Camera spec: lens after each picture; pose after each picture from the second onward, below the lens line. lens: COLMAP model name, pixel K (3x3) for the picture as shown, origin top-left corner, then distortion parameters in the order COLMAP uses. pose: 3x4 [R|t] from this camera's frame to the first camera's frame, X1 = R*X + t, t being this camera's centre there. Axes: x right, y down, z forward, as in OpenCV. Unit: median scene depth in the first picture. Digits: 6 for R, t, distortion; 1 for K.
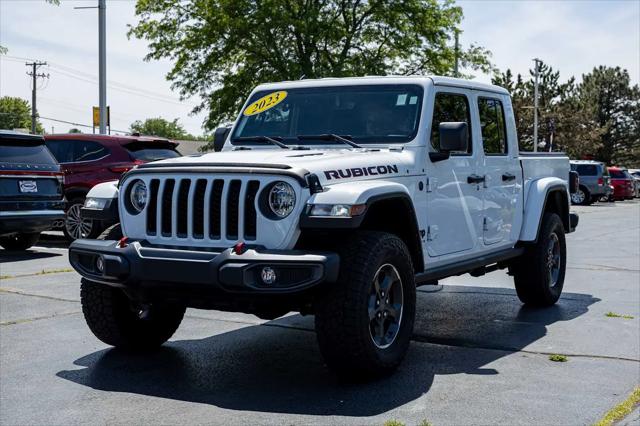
lens RADIAL K [[900.4, 0, 320.0], [0, 900.4, 213.0], [0, 0, 1]] dist [-0.006113, -0.006338]
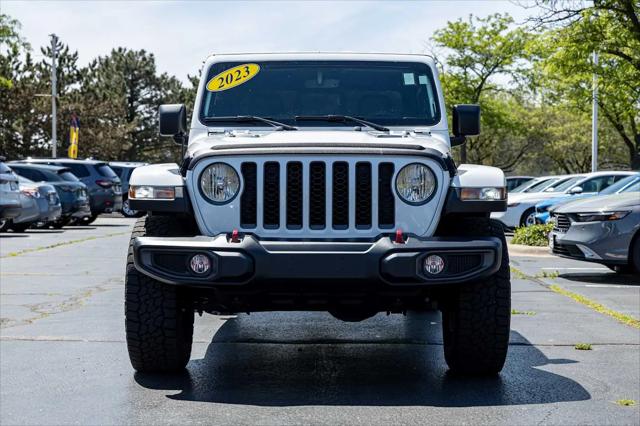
lens RADIAL K [[1145.6, 0, 320.0], [0, 1145.6, 213.0], [0, 0, 1]] dist [-0.038454, 1.457495]
pose [[0.883829, -0.018171, 0.467456, -0.589473], [0.025578, 0.999628, -0.009503, 0.020674], [-0.467110, 0.020355, 0.883965, 0.020096]]
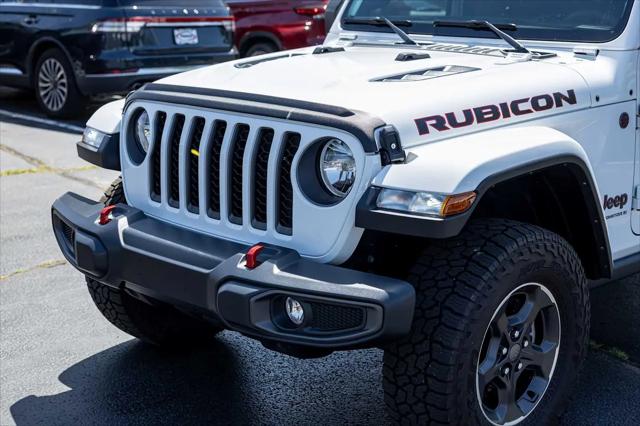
lens RADIAL K [[982.2, 0, 320.0], [0, 982.2, 213.0], [0, 0, 1]] dist [0.022078, 0.064469]
pose [[0.961638, 0.063809, -0.266799, 0.101675], [-0.013758, 0.982566, 0.185404, -0.090403], [0.273978, -0.174621, 0.945750, 0.354027]]
